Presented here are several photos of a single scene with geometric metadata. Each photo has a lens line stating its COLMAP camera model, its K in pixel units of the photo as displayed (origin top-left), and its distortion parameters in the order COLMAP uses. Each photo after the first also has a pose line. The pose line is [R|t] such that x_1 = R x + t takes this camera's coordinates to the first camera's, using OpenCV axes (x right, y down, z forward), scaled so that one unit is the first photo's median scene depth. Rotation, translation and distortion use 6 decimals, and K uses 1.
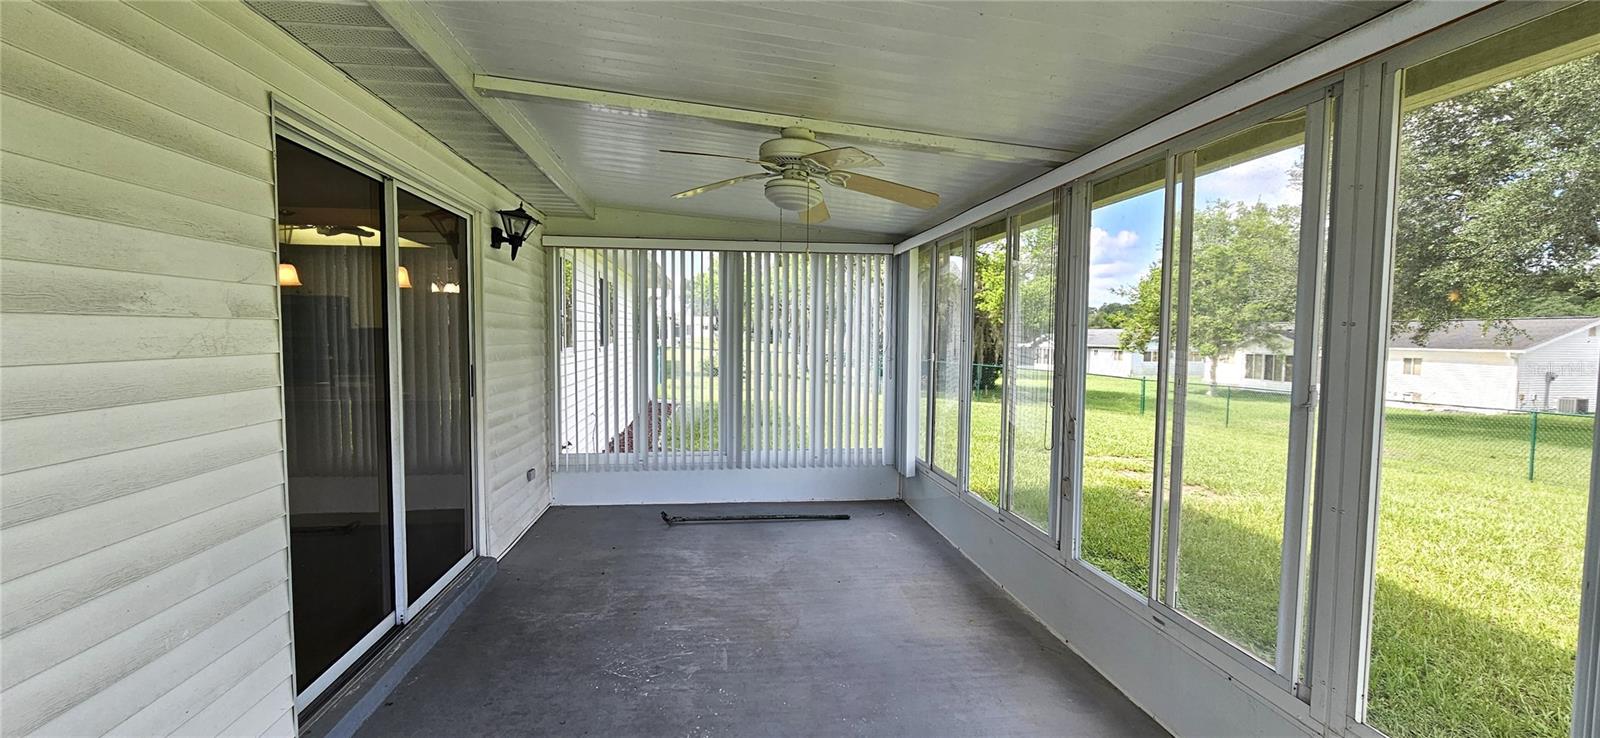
lens RADIAL K [[657.2, 0, 799.1], [0, 657.2, 372.9], [0, 0, 1]] dist [-0.002714, 0.001377]
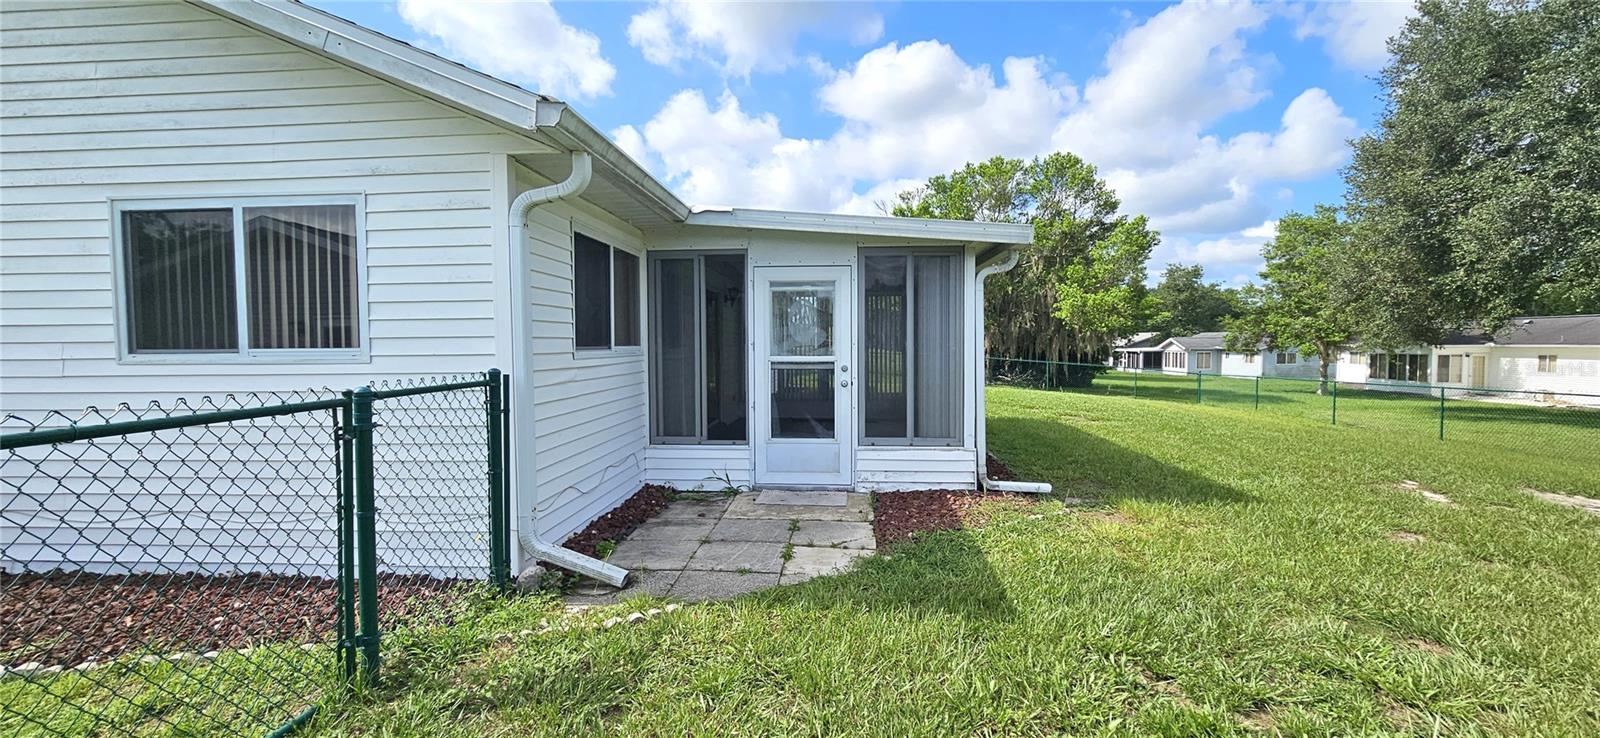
lens RADIAL K [[657.2, 0, 796.2], [0, 657.2, 369.4], [0, 0, 1]] dist [-0.002714, 0.001377]
pose [[0.977834, -0.007165, -0.209257, 0.061531], [0.002831, 0.999775, -0.021004, 0.022206], [0.209361, 0.019946, 0.977635, -0.261863]]
